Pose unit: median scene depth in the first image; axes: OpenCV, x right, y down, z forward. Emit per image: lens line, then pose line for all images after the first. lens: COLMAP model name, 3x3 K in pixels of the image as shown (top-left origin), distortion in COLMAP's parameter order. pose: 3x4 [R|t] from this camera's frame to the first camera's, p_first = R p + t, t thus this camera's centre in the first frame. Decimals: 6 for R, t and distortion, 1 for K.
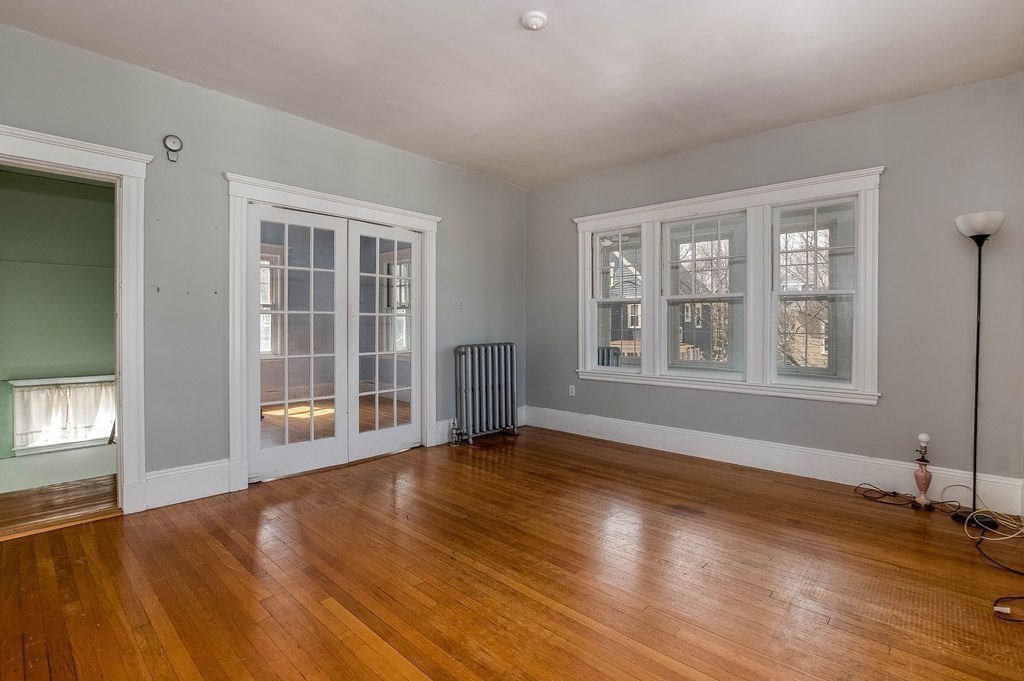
lens RADIAL K [[476.0, 0, 499.2], [0, 476.0, 329.0], [0, 0, 1]] dist [-0.003419, 0.000076]
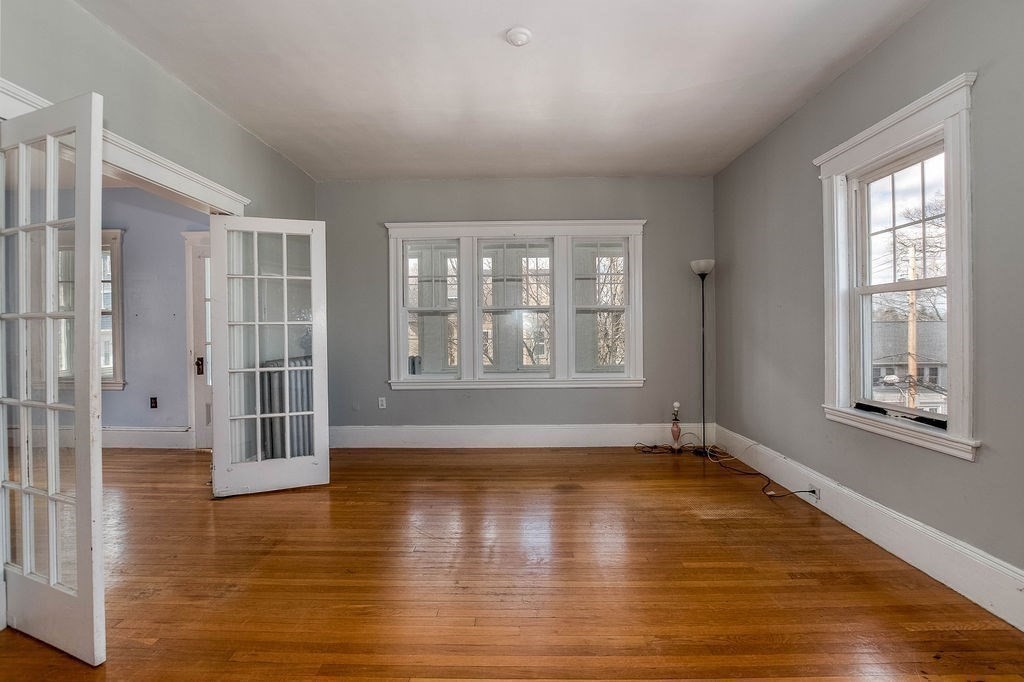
lens RADIAL K [[480.1, 0, 517.8], [0, 480.1, 332.4], [0, 0, 1]] dist [-0.000323, 0.000225]
pose [[0.753510, -0.010142, 0.657358, -0.436994], [0.019231, 0.999793, -0.006620, -0.000327], [-0.657155, 0.017630, 0.753549, 0.160051]]
